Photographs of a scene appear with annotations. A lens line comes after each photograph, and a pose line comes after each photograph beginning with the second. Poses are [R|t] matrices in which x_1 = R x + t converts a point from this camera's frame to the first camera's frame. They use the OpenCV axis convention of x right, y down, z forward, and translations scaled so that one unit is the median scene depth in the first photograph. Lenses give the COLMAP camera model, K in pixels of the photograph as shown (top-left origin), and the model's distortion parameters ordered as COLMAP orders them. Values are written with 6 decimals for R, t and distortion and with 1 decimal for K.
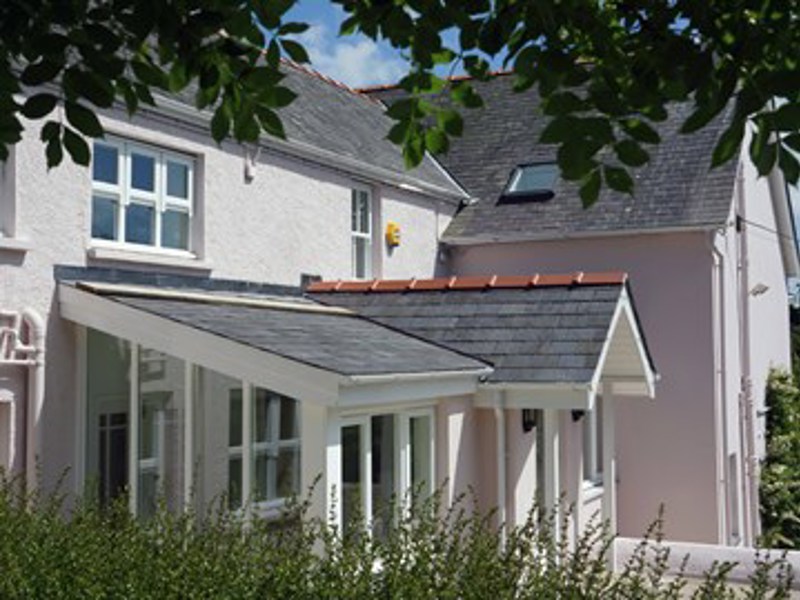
lens RADIAL K [[974.5, 0, 400.0], [0, 974.5, 300.0], [0, 0, 1]] dist [-0.121216, -0.006142]
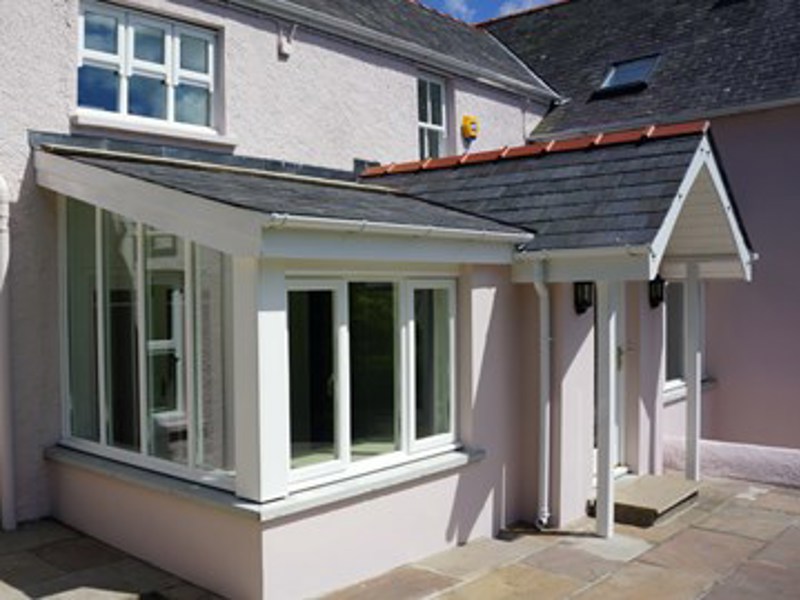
lens RADIAL K [[662.8, 0, 399.0], [0, 662.8, 312.7], [0, 0, 1]] dist [-0.159267, 0.102798]
pose [[0.956699, -0.006766, -0.291002, 0.140588], [0.025846, 0.997755, 0.061774, 0.093768], [0.289931, -0.066620, 0.954726, 0.407056]]
